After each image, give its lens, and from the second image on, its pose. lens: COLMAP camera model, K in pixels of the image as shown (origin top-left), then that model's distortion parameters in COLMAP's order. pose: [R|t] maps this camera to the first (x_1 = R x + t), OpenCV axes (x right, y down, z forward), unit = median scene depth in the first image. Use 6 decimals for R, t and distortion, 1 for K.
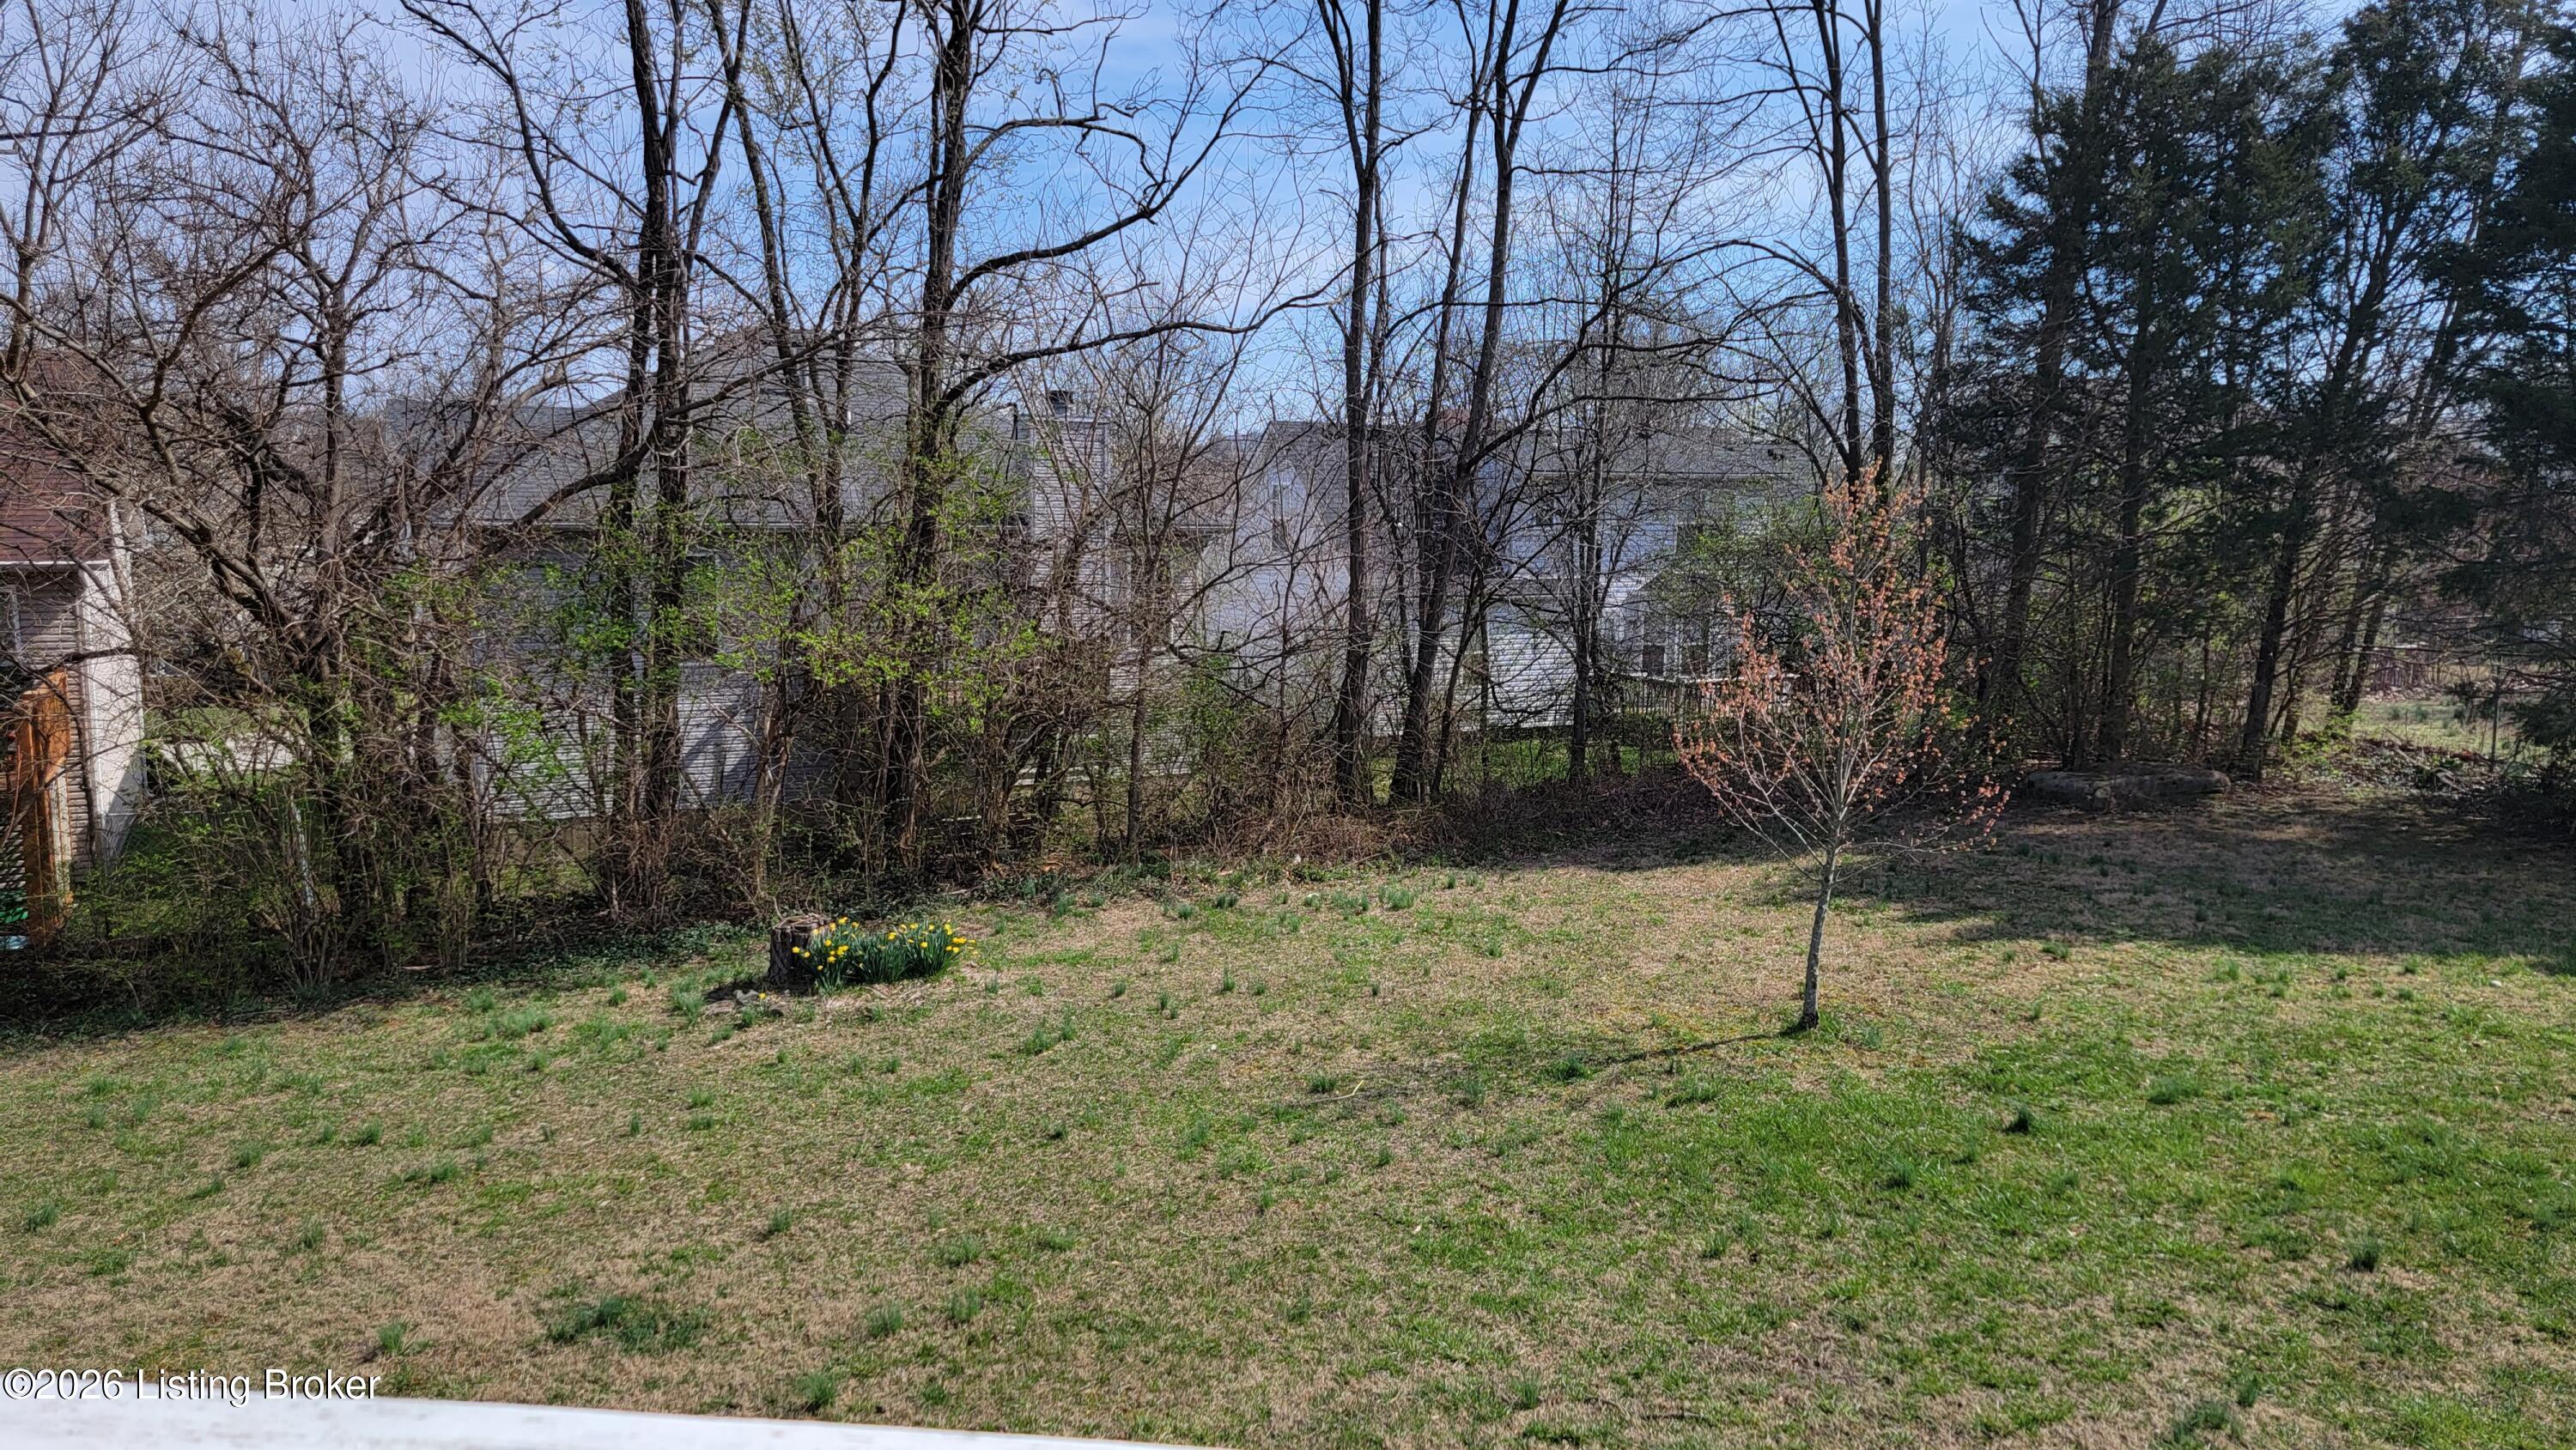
lens RADIAL K [[1778.0, 0, 1276.4], [0, 1778.0, 722.2], [0, 0, 1]] dist [0.056931, -0.023621]
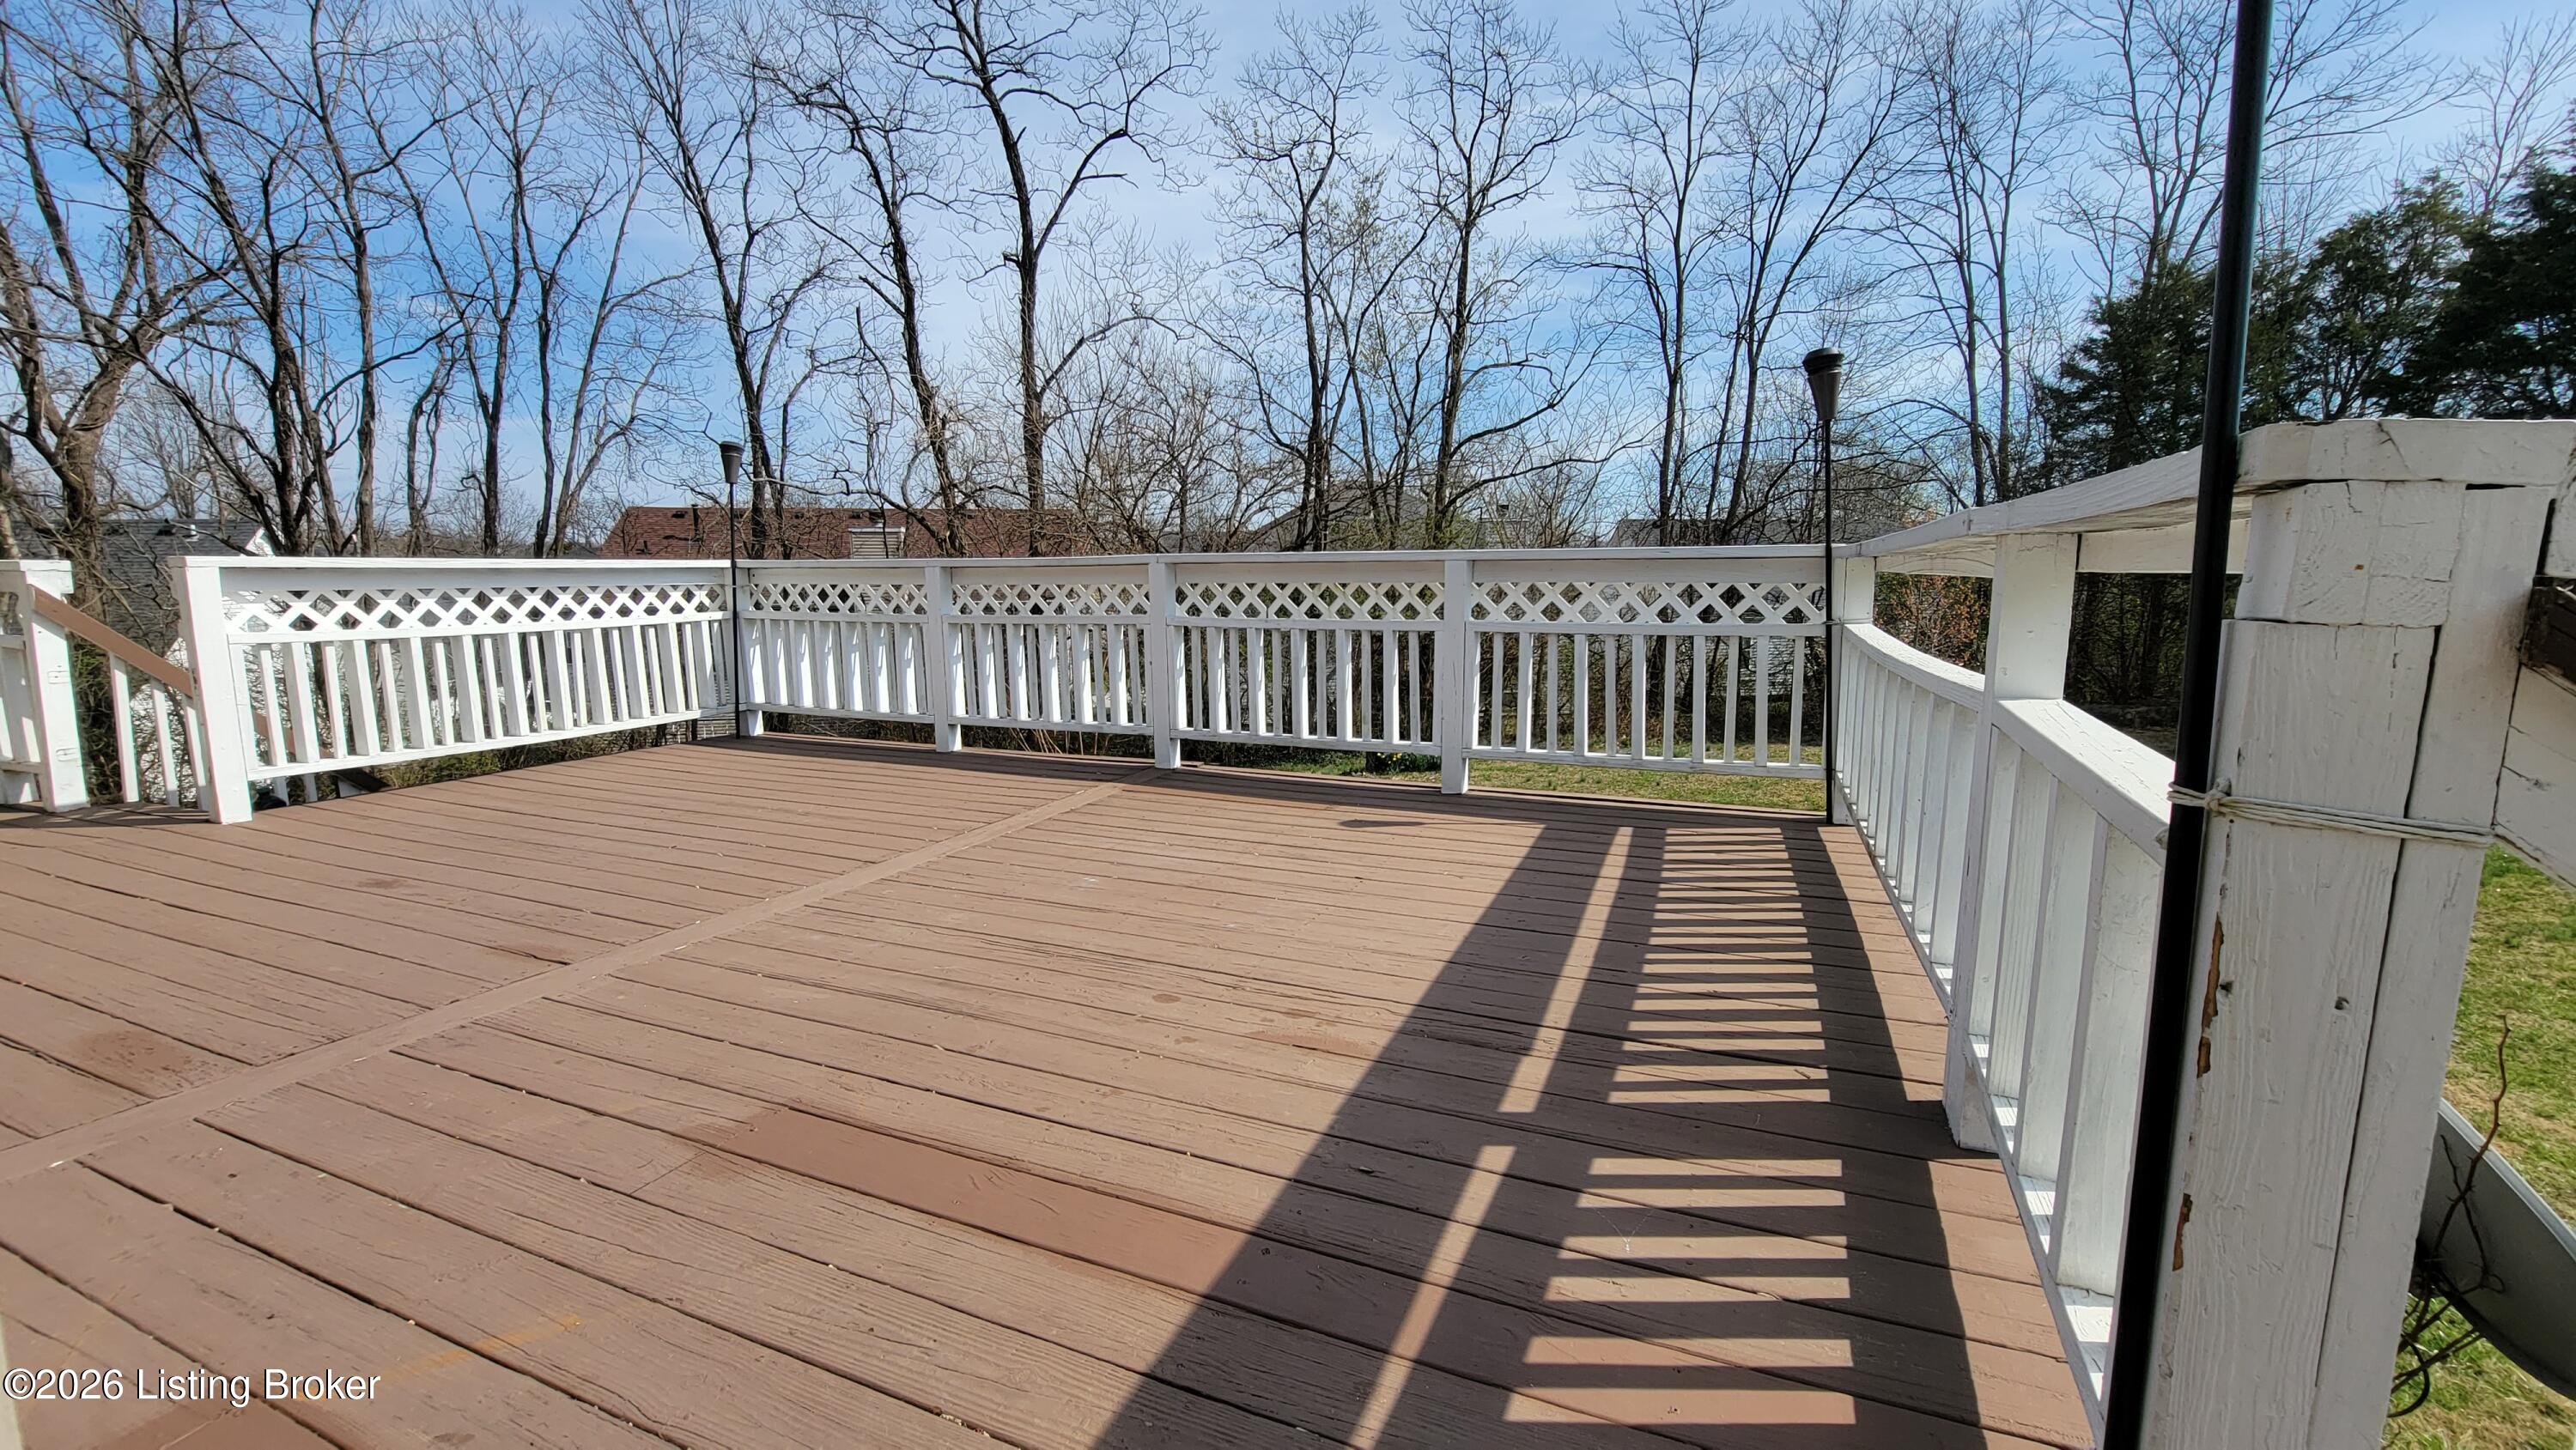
lens RADIAL K [[1051.8, 0, 1255.1], [0, 1051.8, 716.6], [0, 0, 1]] dist [-0.002183, -0.001143]
pose [[0.948112, 0.020266, -0.317291, -0.009588], [-0.020279, 0.999789, 0.003263, 0.057561], [0.317290, 0.003341, 0.948323, -0.194447]]
